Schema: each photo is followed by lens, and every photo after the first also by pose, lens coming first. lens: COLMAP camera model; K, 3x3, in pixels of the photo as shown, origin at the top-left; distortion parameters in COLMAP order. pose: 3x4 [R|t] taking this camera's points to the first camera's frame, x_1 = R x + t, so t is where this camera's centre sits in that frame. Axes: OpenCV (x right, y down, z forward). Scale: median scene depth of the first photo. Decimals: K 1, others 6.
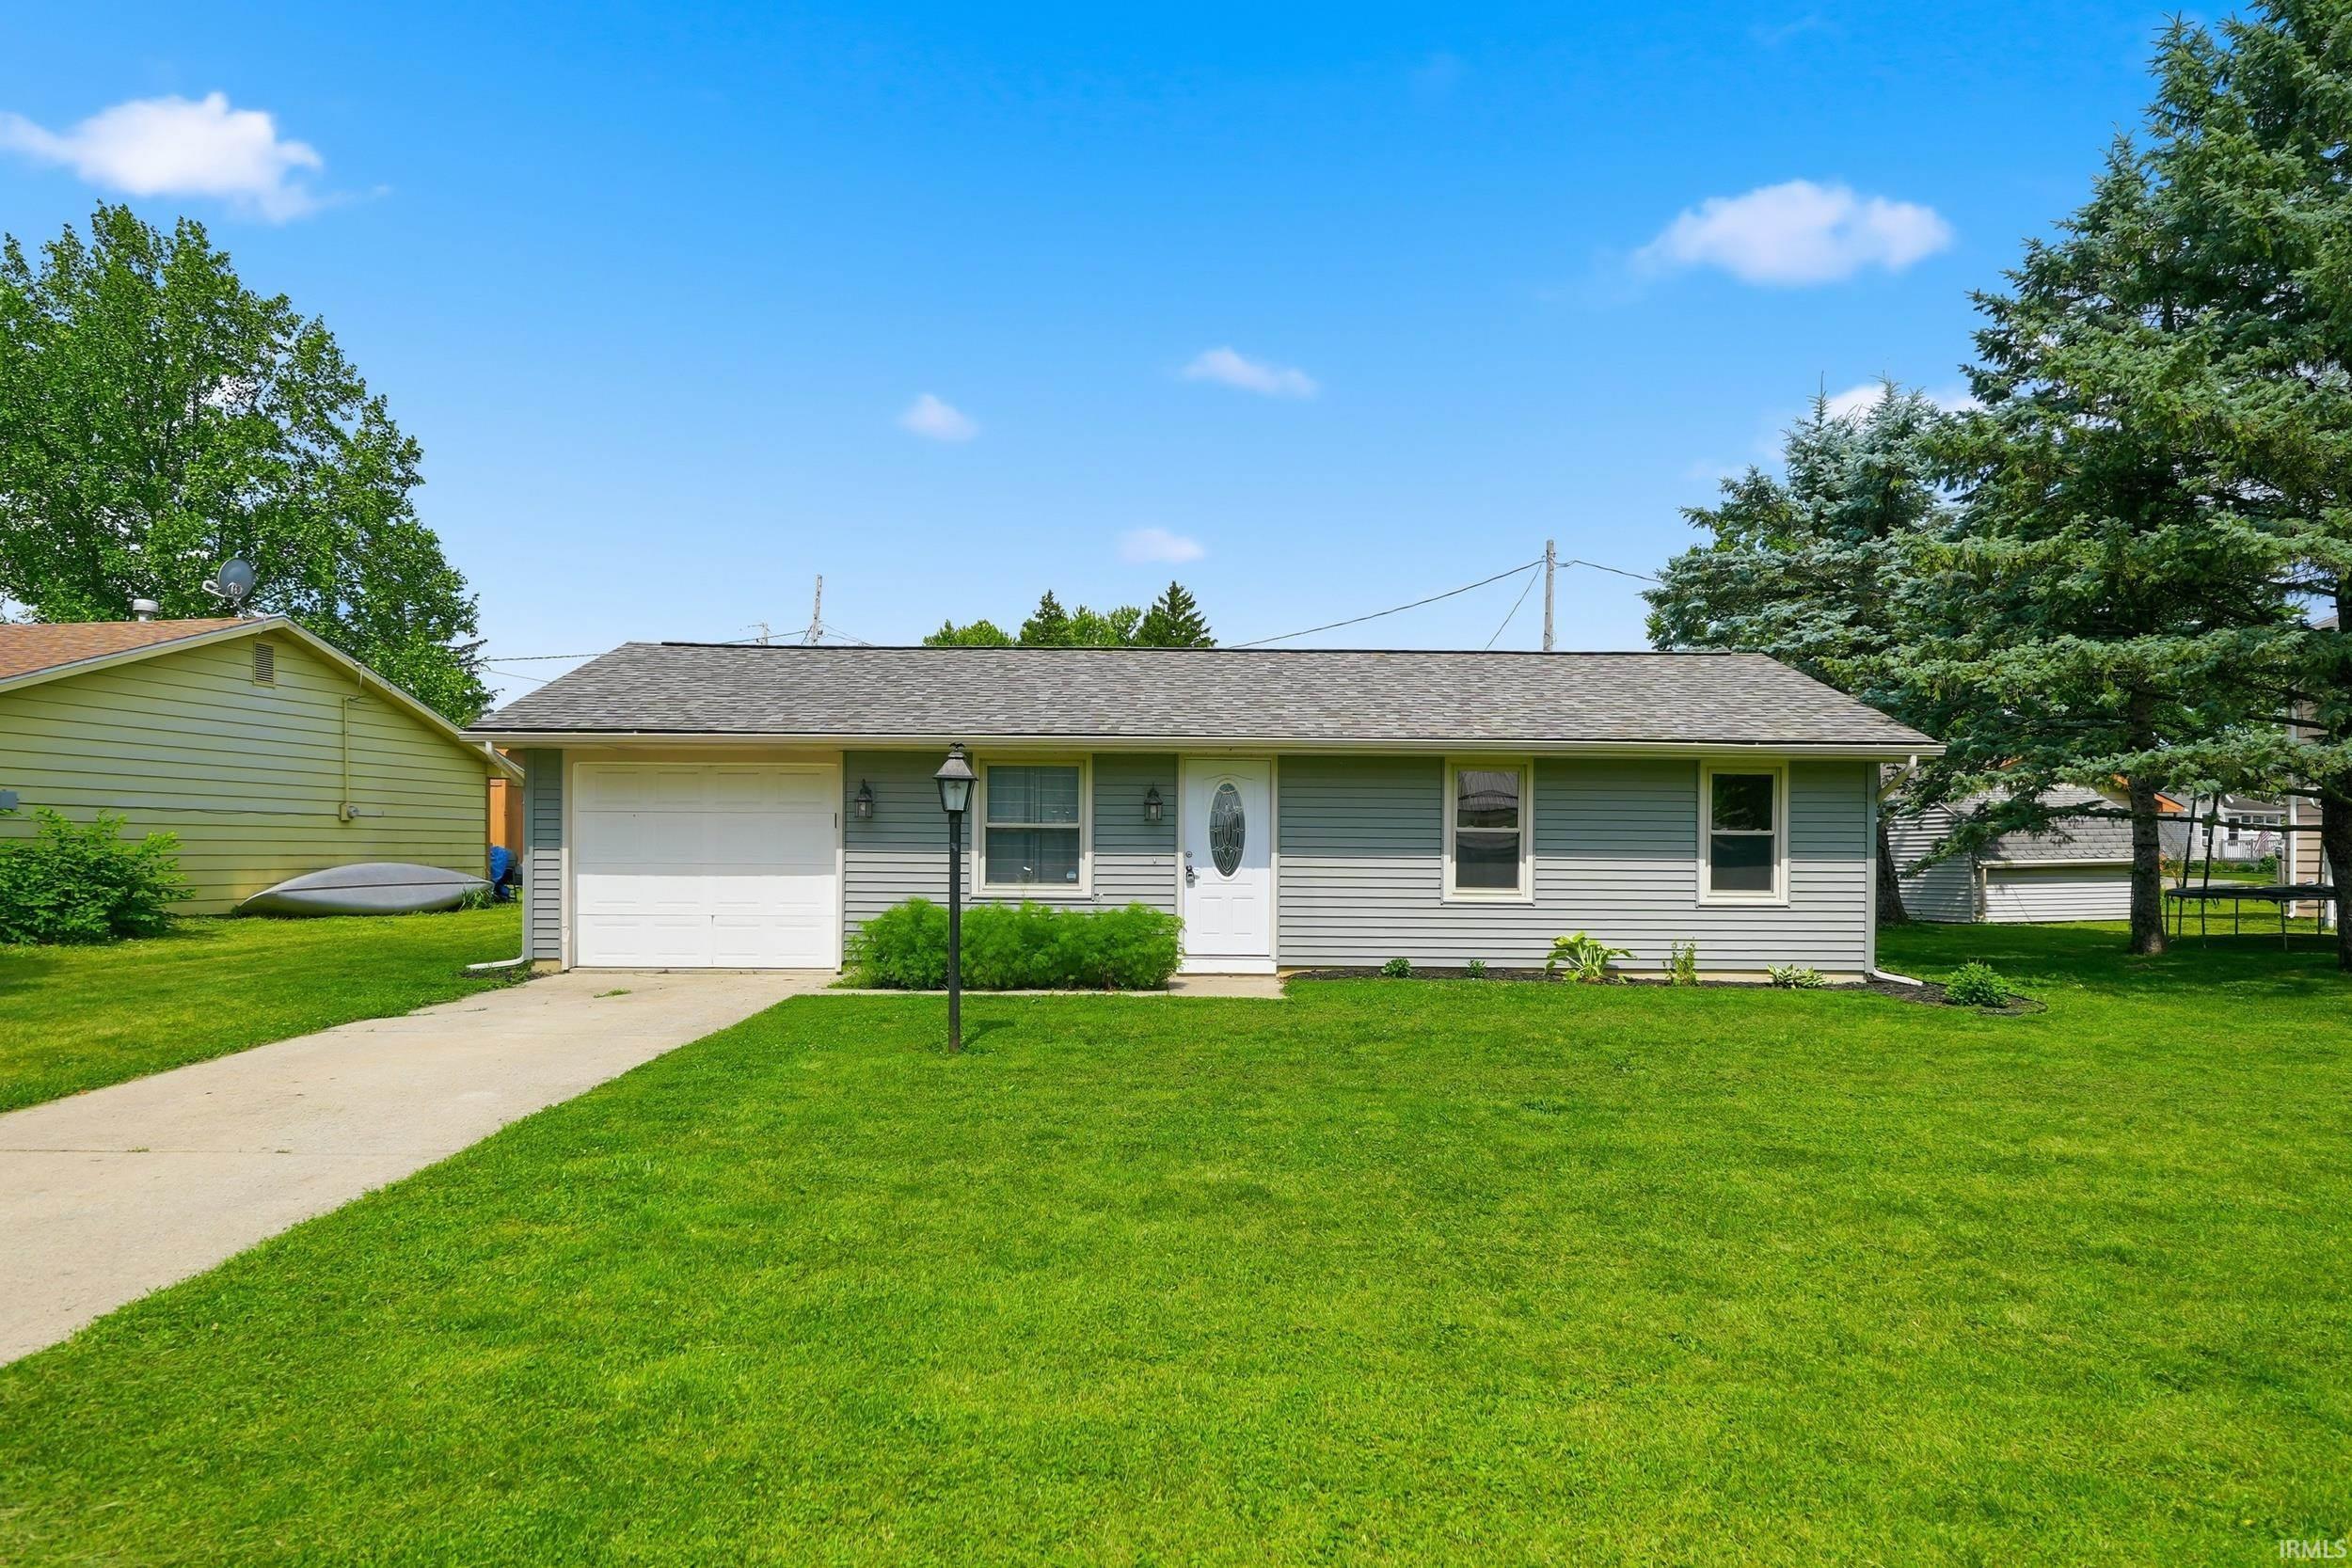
lens RADIAL K [[1501.7, 0, 1175.7], [0, 1501.7, 809.9], [0, 0, 1]] dist [-0.001697, -0.001443]
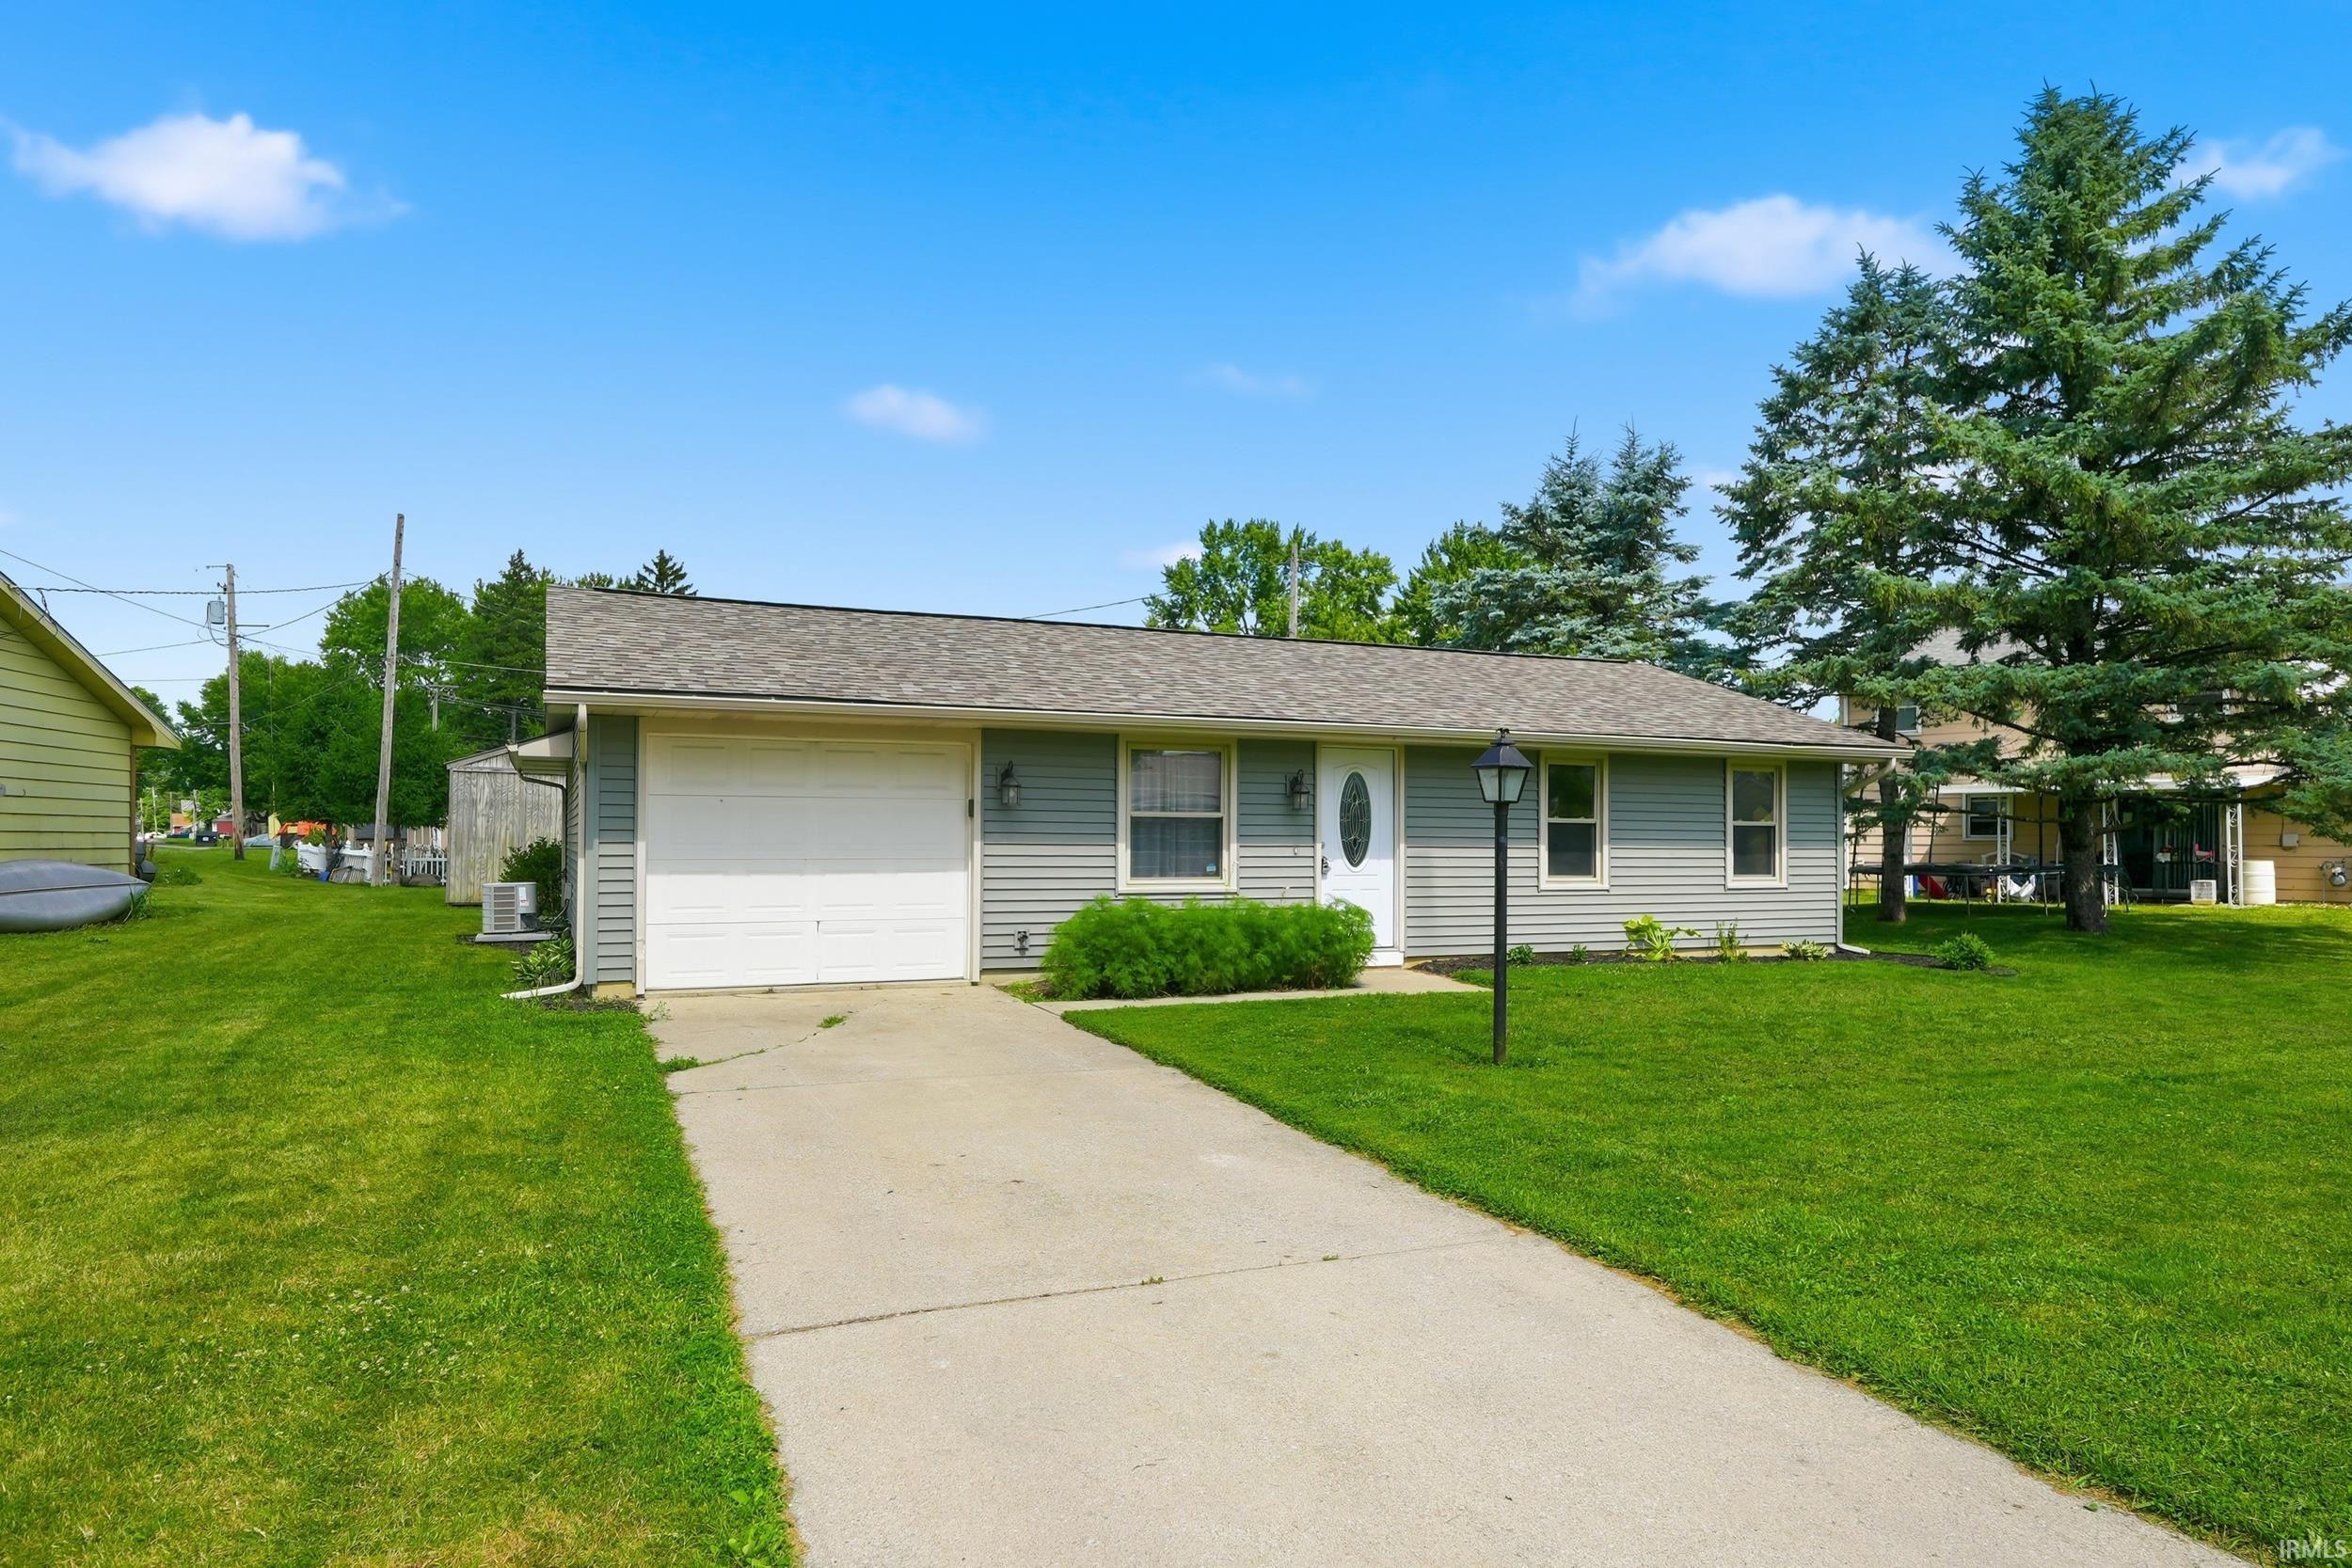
lens RADIAL K [[1469.1, 0, 1176.0], [0, 1469.1, 784.0], [0, 0, 1]] dist [-0.001070, -0.000336]
pose [[0.910113, 0.012505, 0.414172, -0.472026], [-0.009166, 0.999908, -0.010048, 0.000656], [-0.414259, 0.005349, 0.910143, 0.177801]]
